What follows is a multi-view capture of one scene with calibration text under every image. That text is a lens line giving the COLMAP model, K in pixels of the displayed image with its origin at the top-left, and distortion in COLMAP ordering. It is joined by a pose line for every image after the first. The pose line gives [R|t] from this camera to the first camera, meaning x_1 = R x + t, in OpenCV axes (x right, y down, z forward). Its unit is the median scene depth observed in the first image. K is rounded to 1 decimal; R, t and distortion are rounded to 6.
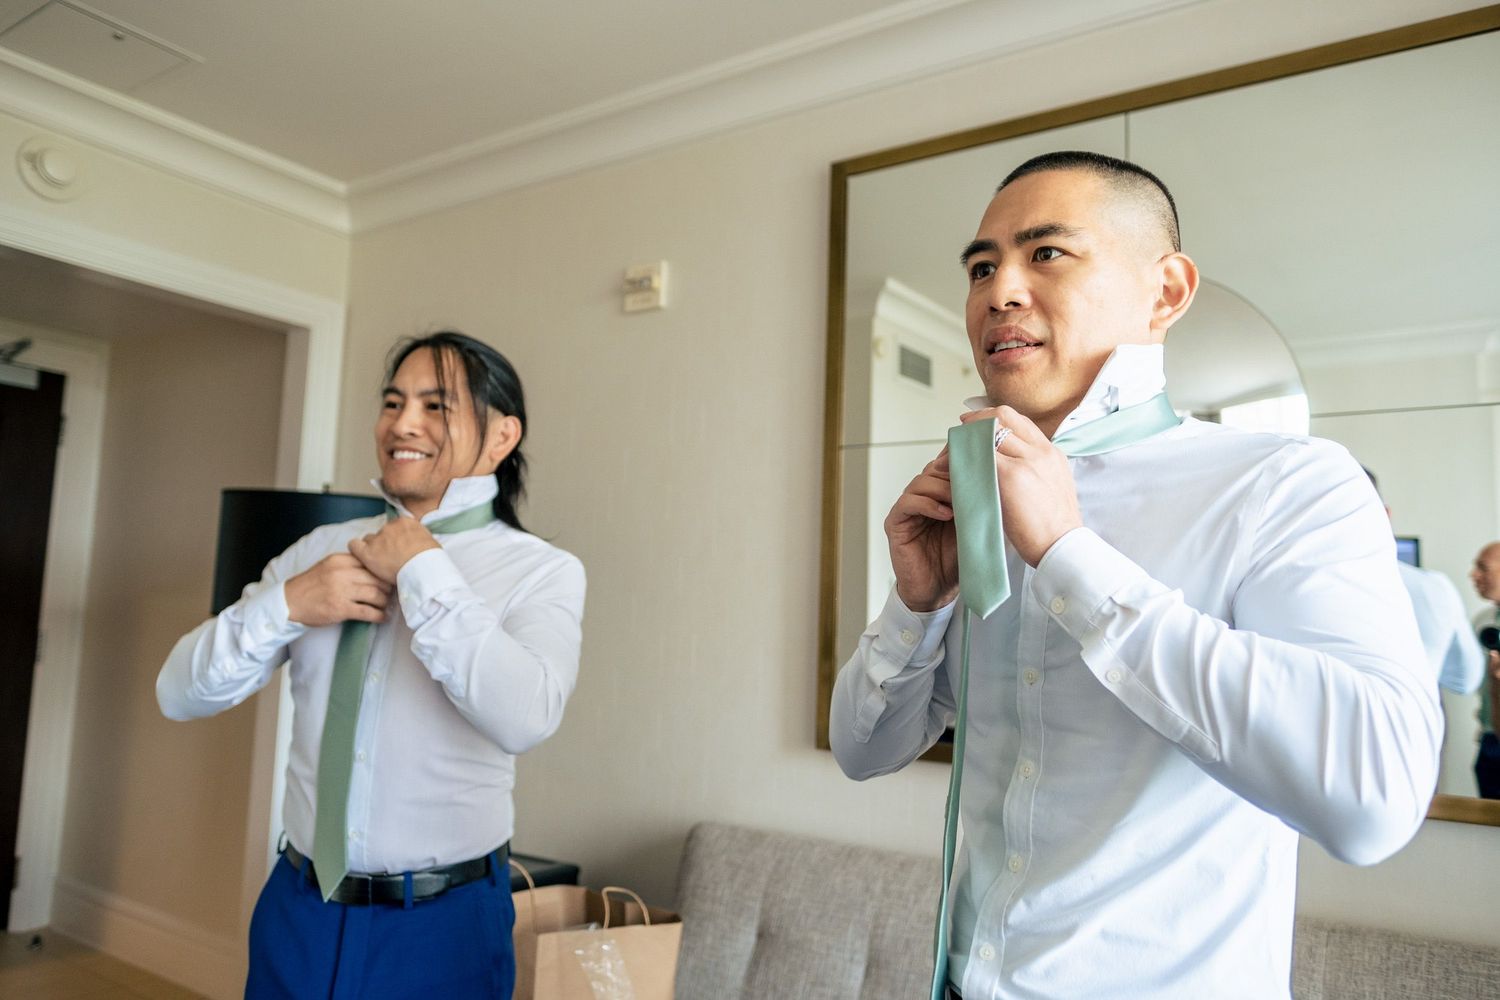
lens RADIAL K [[1107.4, 0, 750.0], [0, 1107.4, 500.0], [0, 0, 1]] dist [-0.011191, -0.002794]
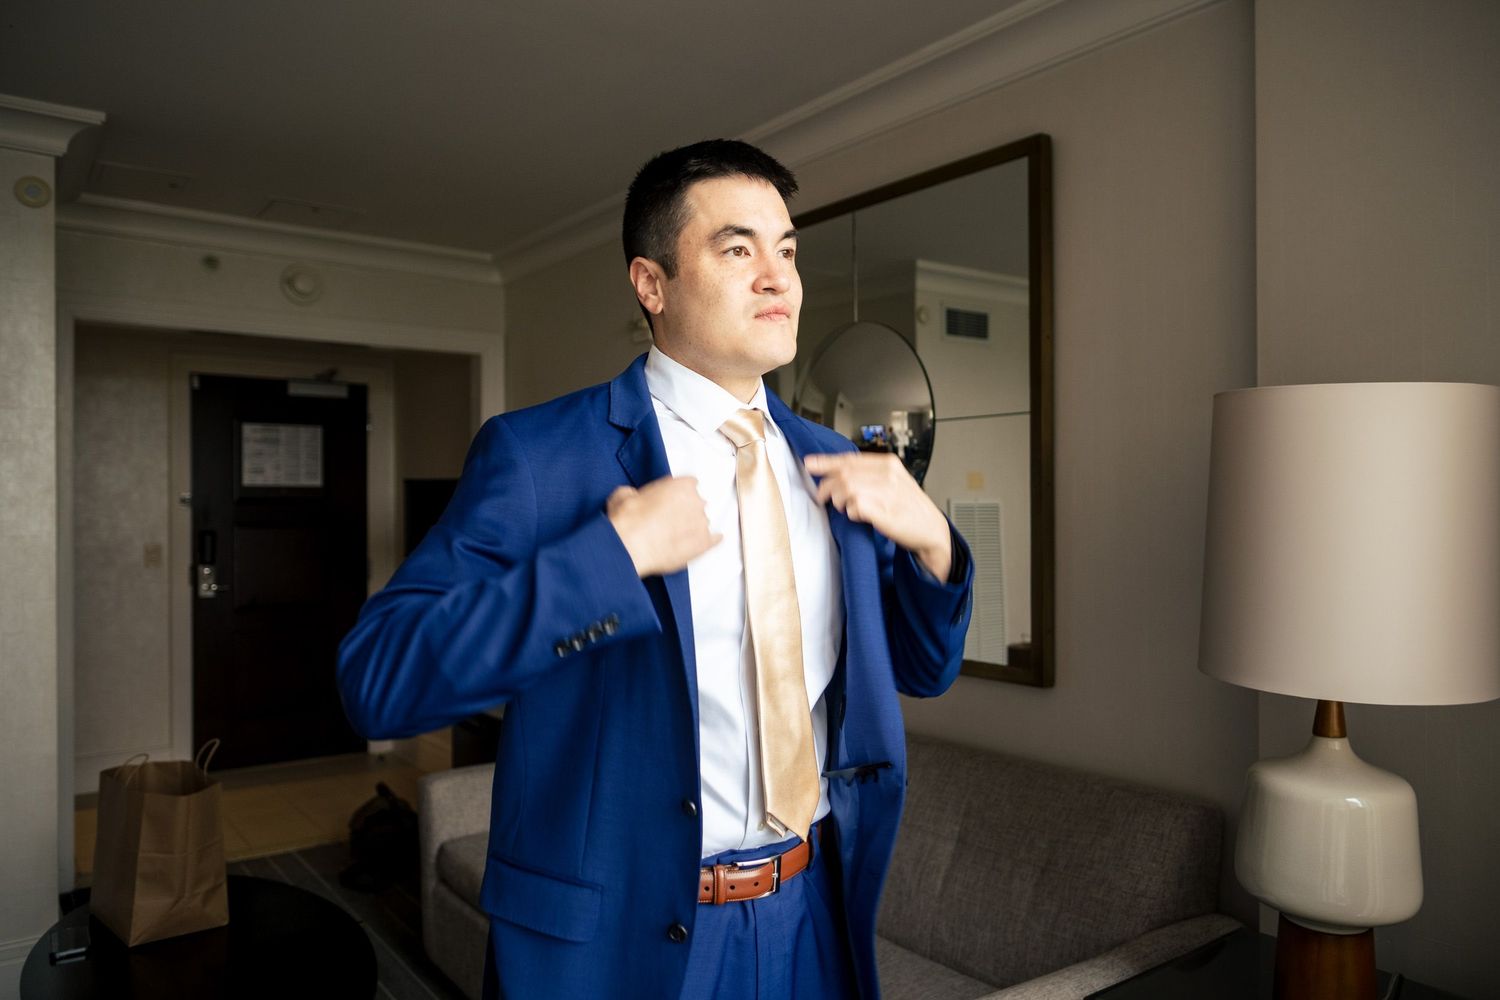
lens RADIAL K [[1053.9, 0, 750.0], [0, 1053.9, 500.0], [0, 0, 1]] dist [-0.003845, -0.002504]
pose [[0.950700, -0.039542, -0.307582, 0.464543], [0.068530, 0.994105, 0.084019, -0.070351], [0.302447, -0.100956, 0.947805, -0.307655]]
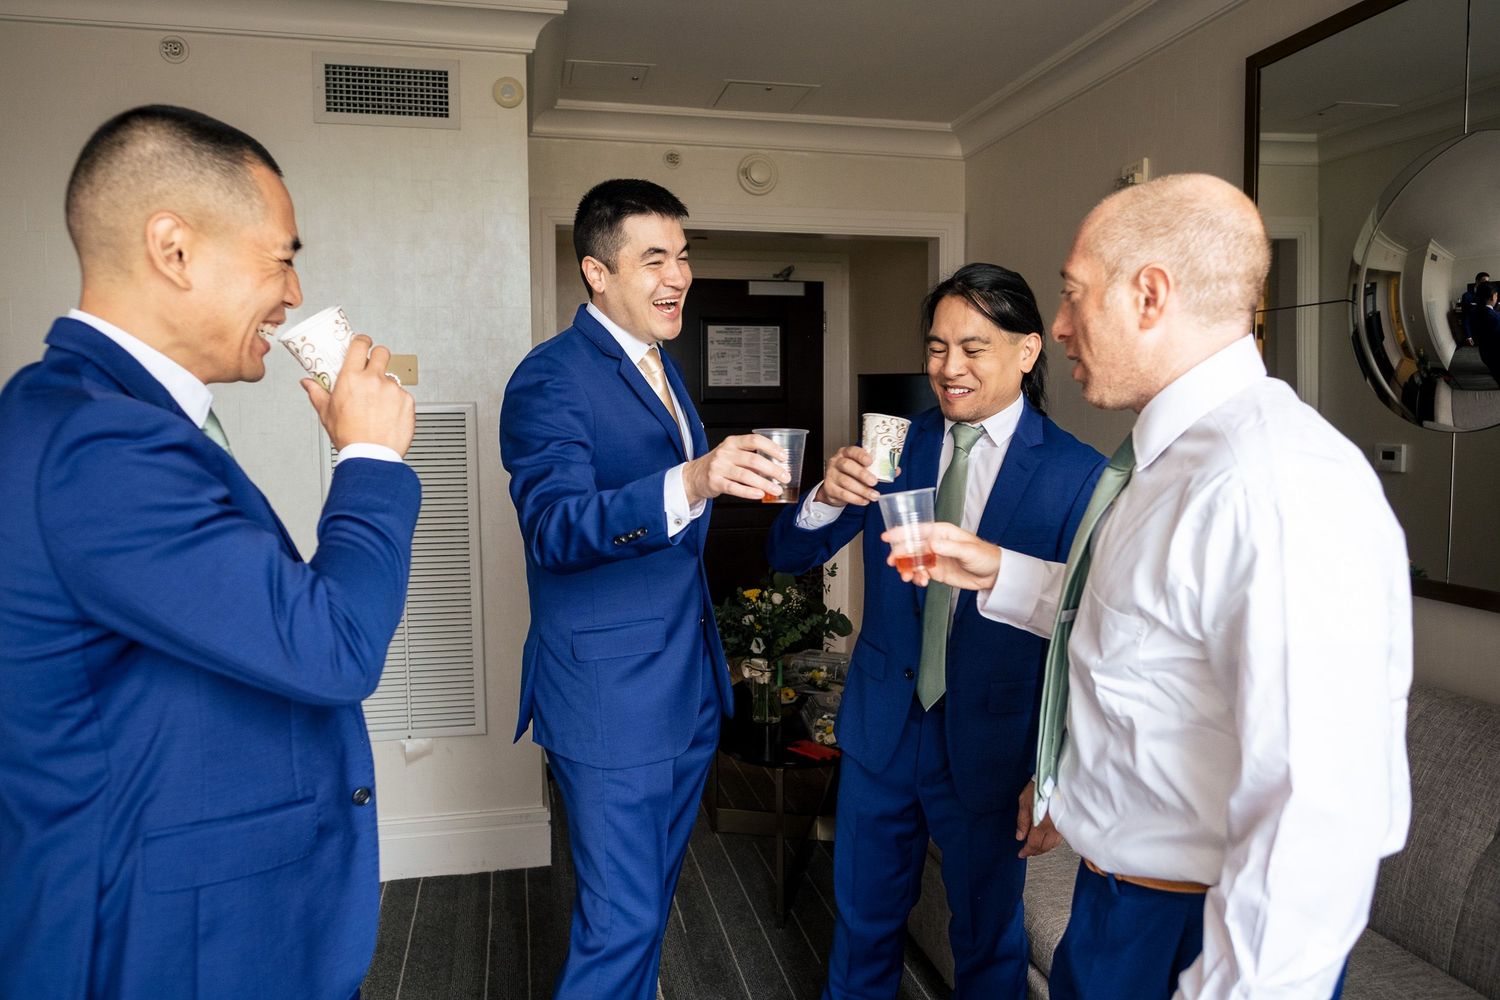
lens RADIAL K [[1053.9, 0, 750.0], [0, 1053.9, 500.0], [0, 0, 1]] dist [-0.003845, -0.002504]
pose [[0.741550, 0.015759, -0.670712, 0.376583], [0.102843, 0.985238, 0.136854, -0.050242], [0.662968, -0.170462, 0.728983, -0.182902]]
